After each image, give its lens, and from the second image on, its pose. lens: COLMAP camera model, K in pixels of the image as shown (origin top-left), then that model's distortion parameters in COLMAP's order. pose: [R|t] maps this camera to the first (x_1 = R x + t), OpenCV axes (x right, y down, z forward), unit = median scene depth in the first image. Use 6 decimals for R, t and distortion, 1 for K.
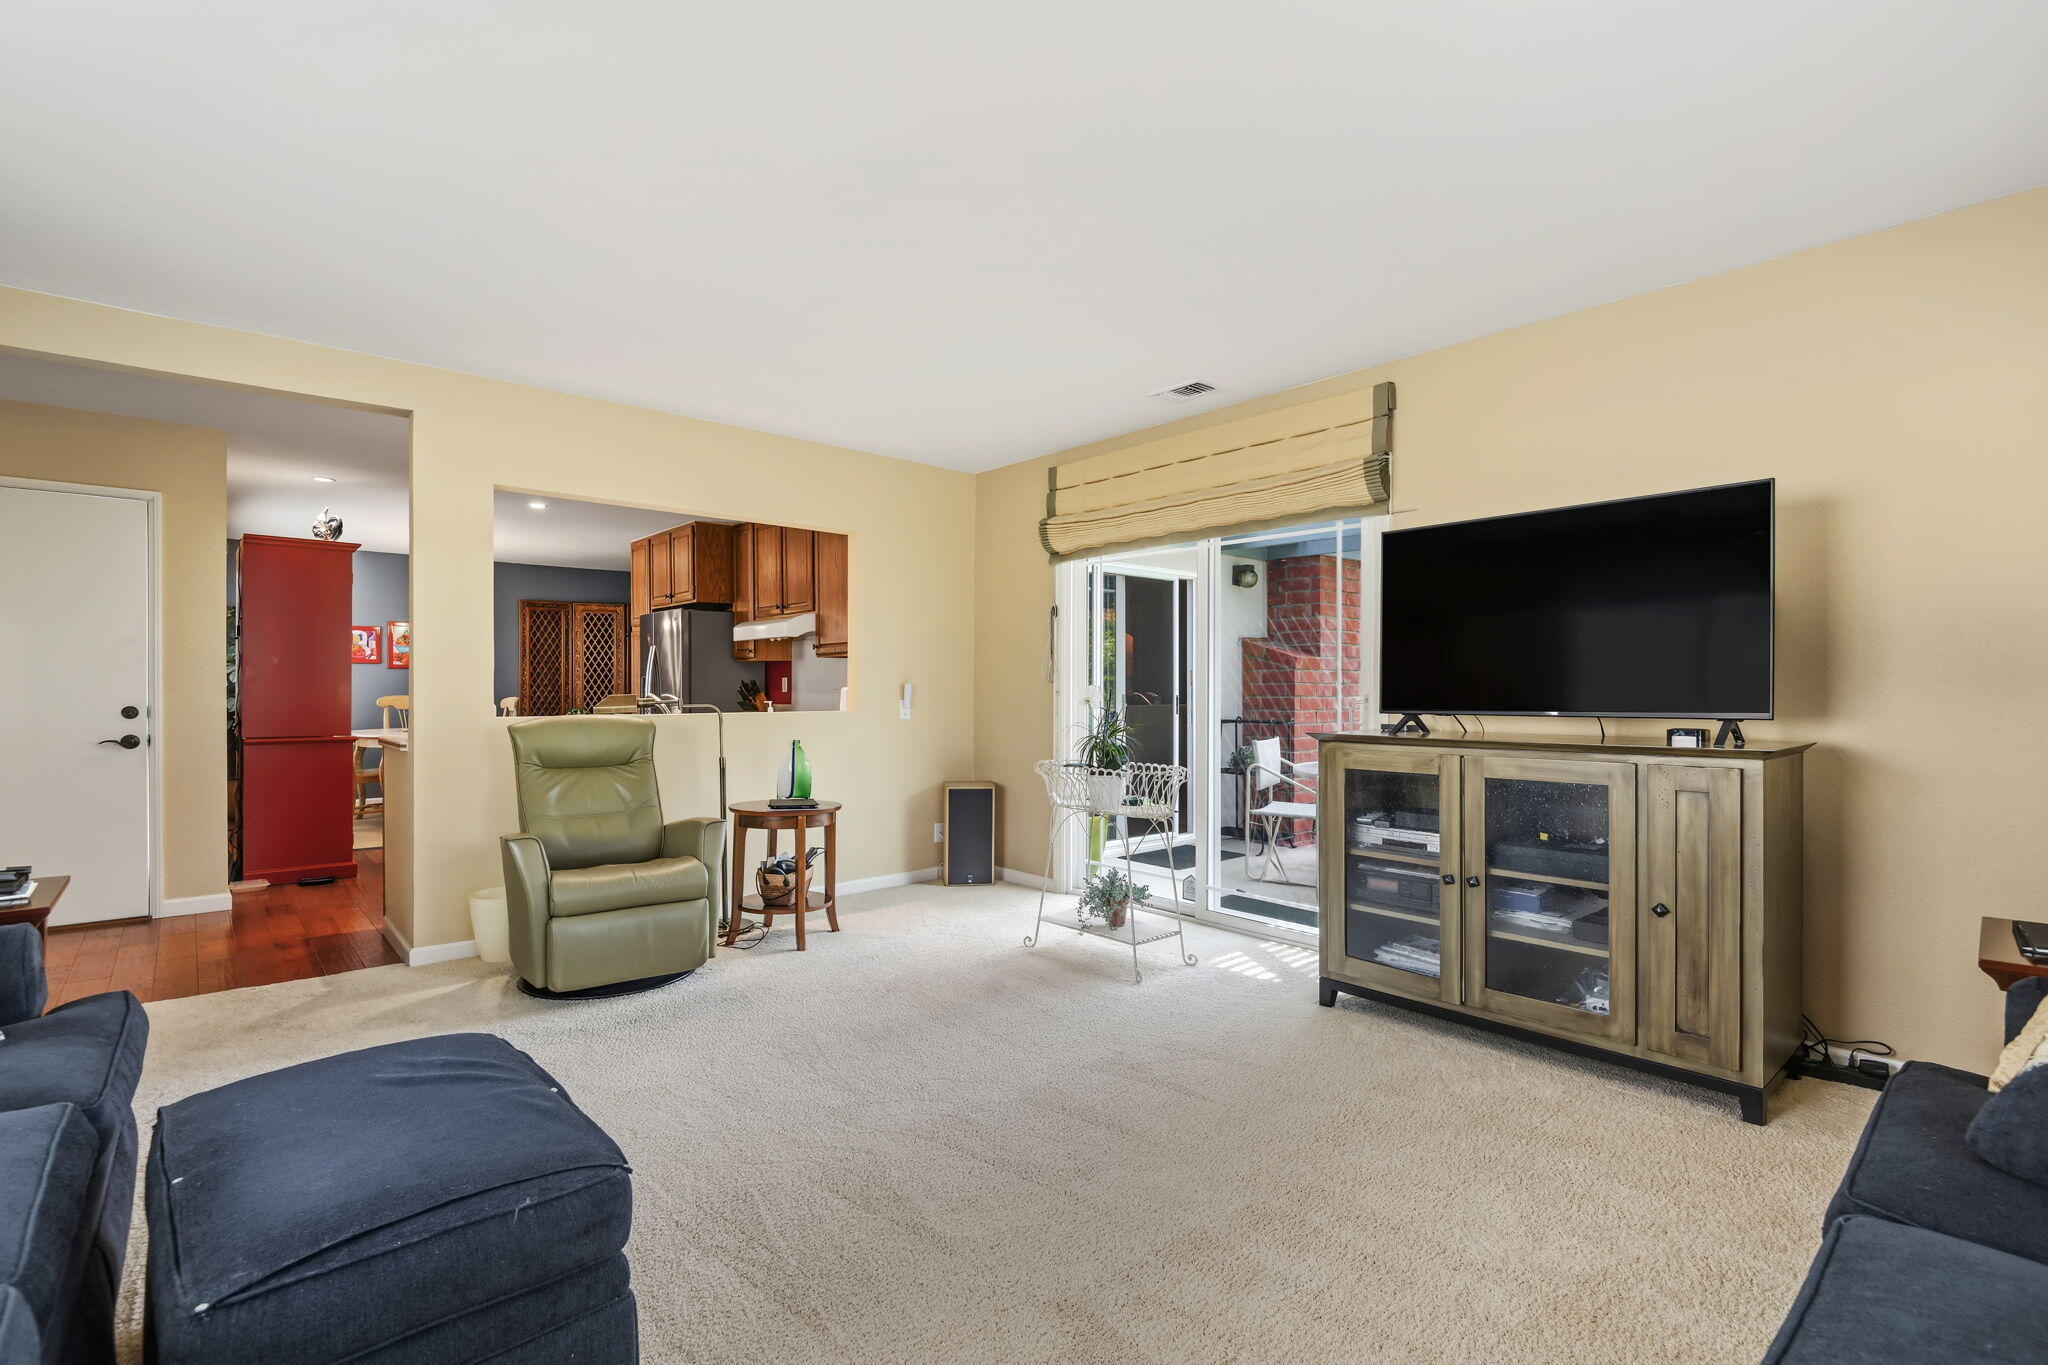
lens RADIAL K [[946.0, 0, 1023.0], [0, 946.0, 698.9], [0, 0, 1]] dist [0.000443, -0.004199]
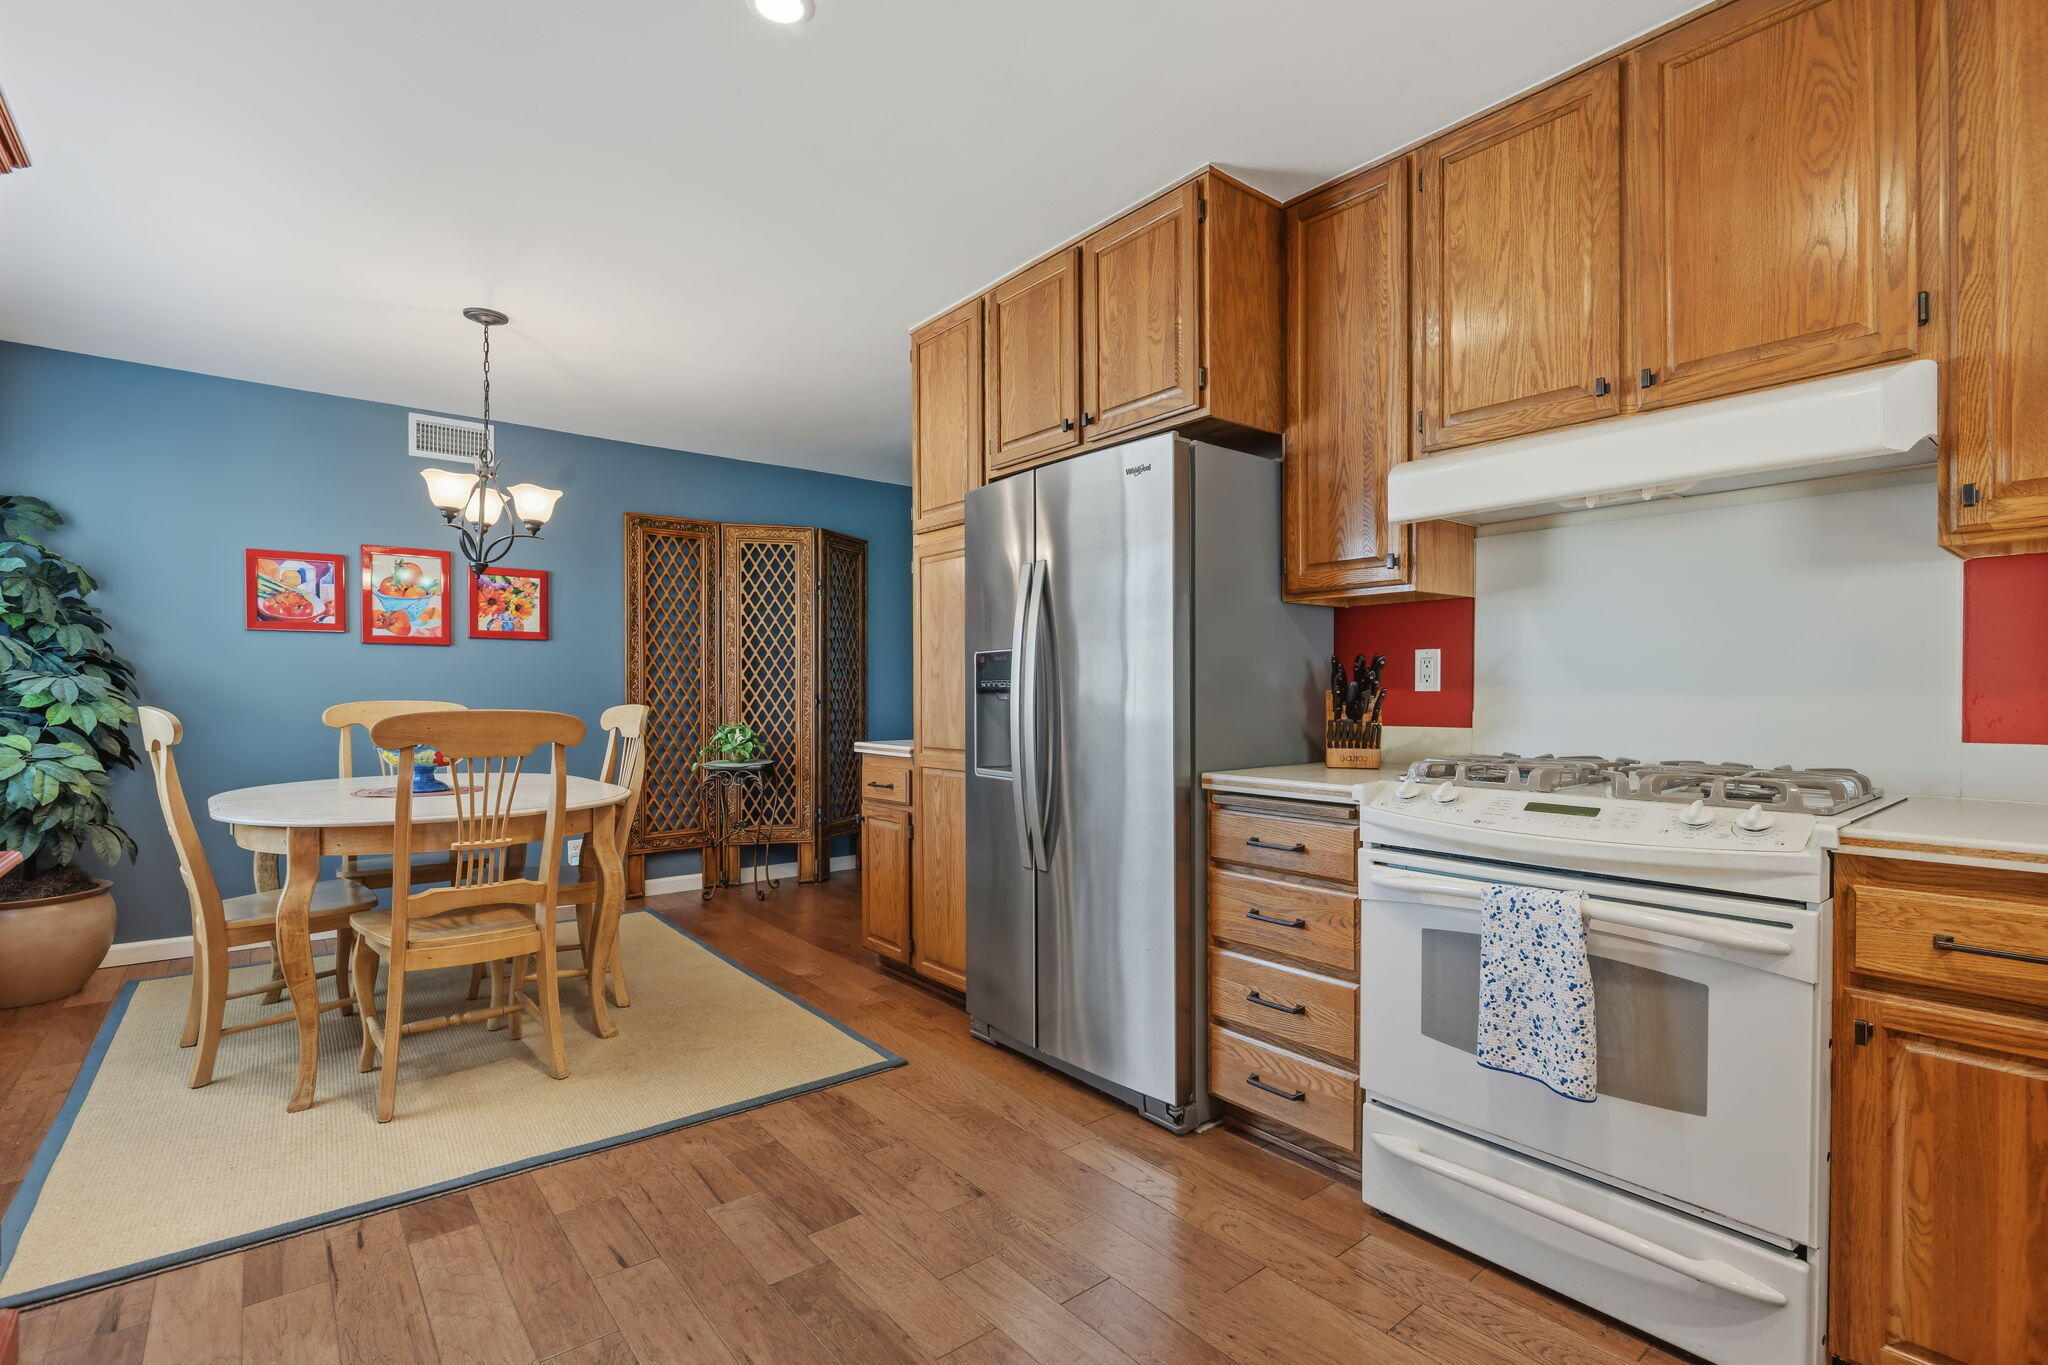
lens RADIAL K [[946.0, 0, 1023.0], [0, 946.0, 698.9], [0, 0, 1]] dist [0.000443, -0.004199]
pose [[0.999091, -0.000796, -0.042631, -0.318080], [0.000666, 0.999995, -0.003062, -0.002795], [0.042634, 0.003031, 0.999086, 0.537099]]
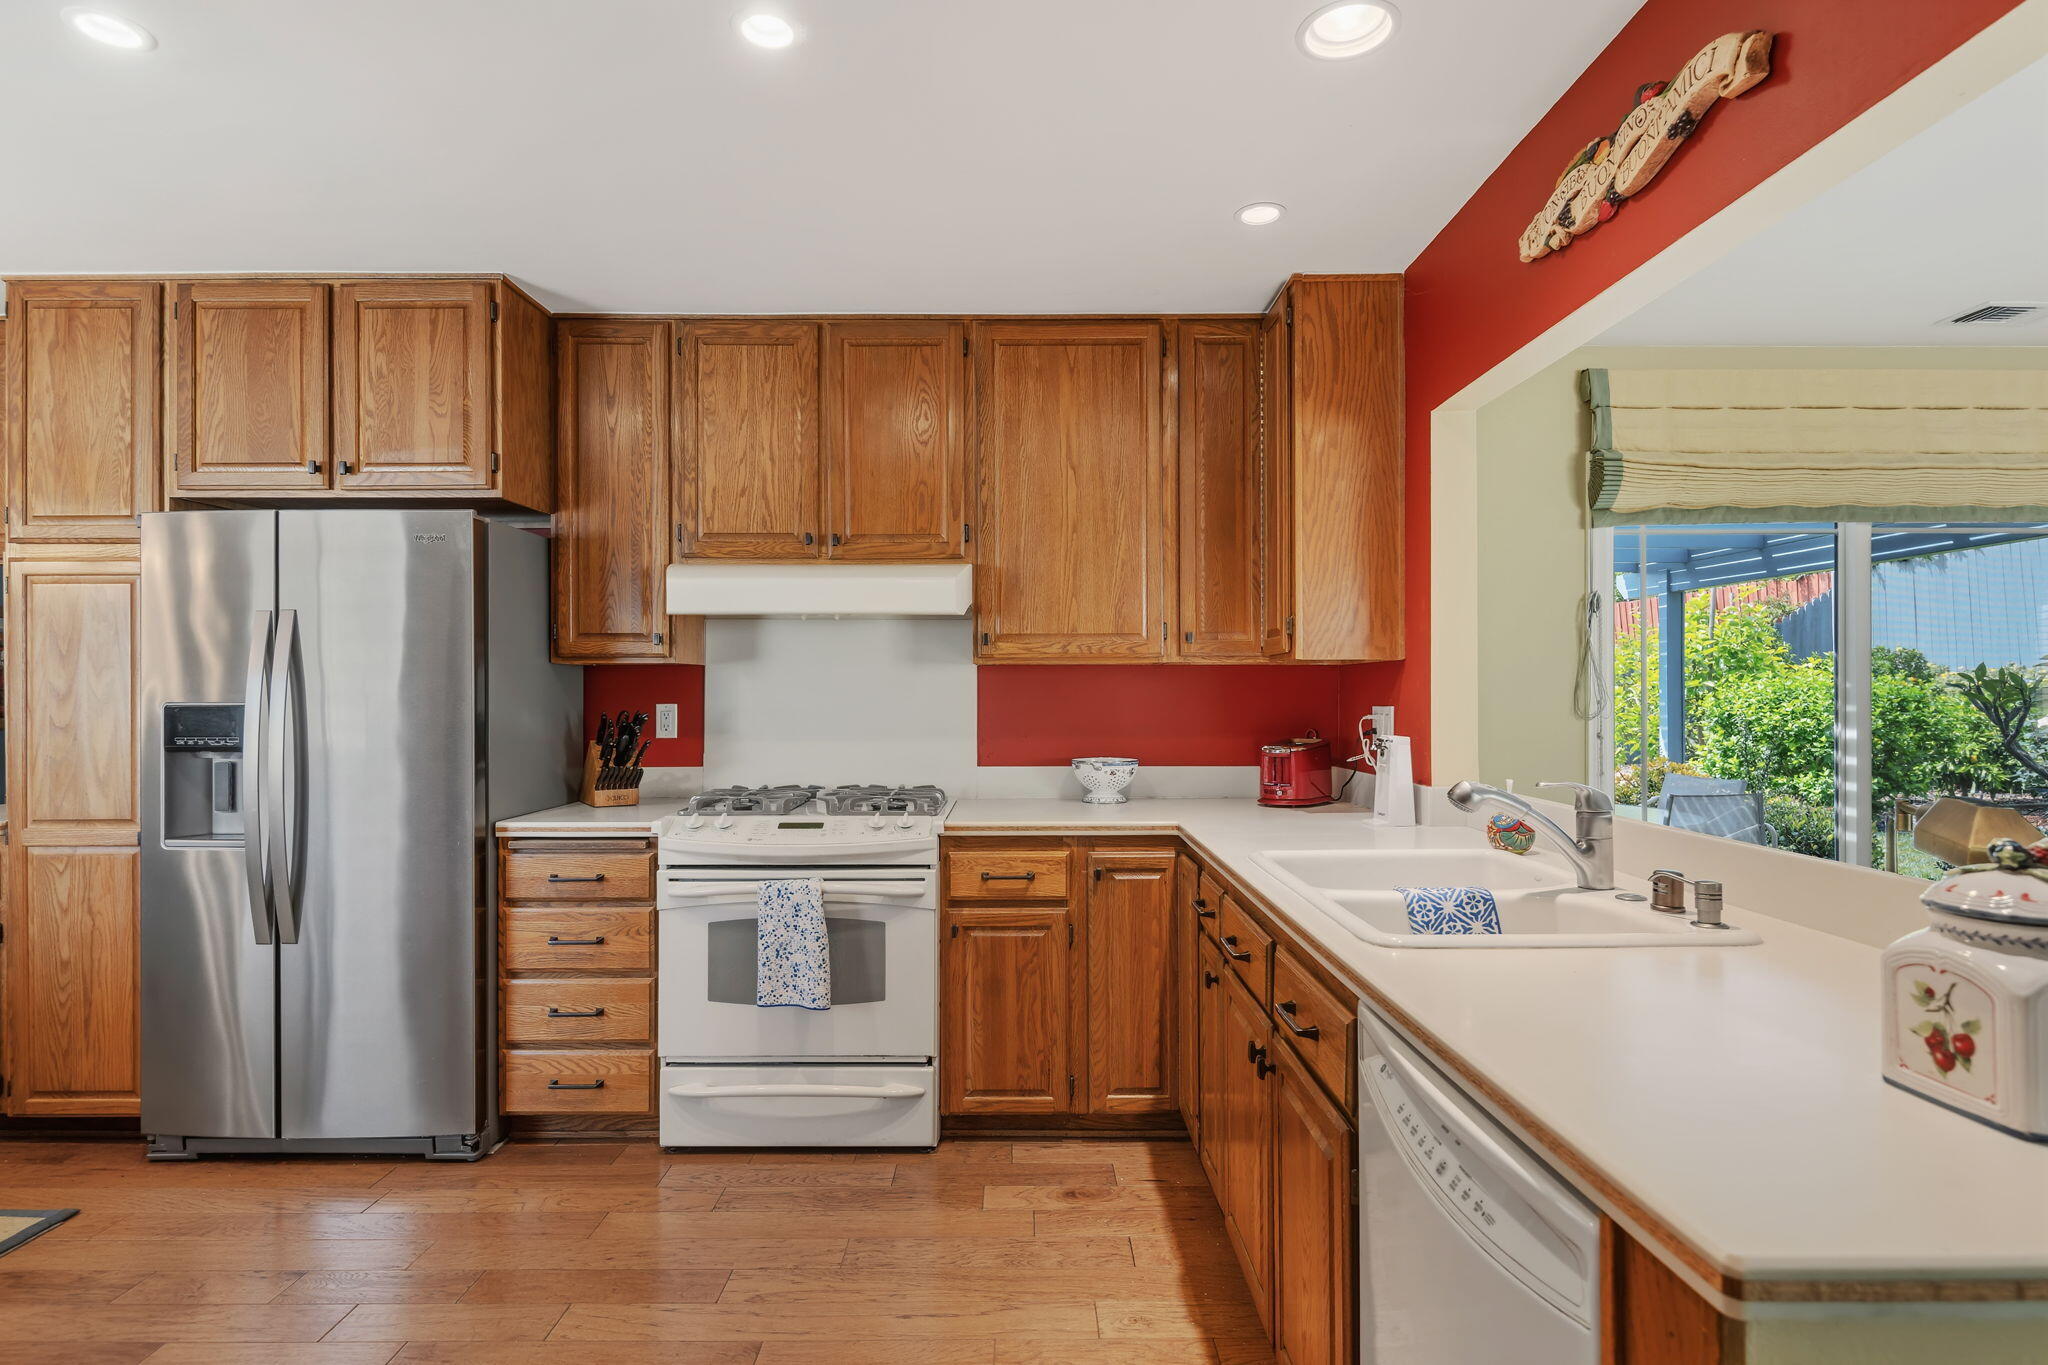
lens RADIAL K [[1010.2, 0, 1024.0], [0, 1010.2, 682.5], [0, 0, 1]] dist [-0.001726, -0.001099]
pose [[0.664742, 0.010431, 0.747000, -0.401058], [0.010141, 0.999684, -0.022983, -0.016584], [-0.747004, 0.022853, 0.664426, 0.477172]]
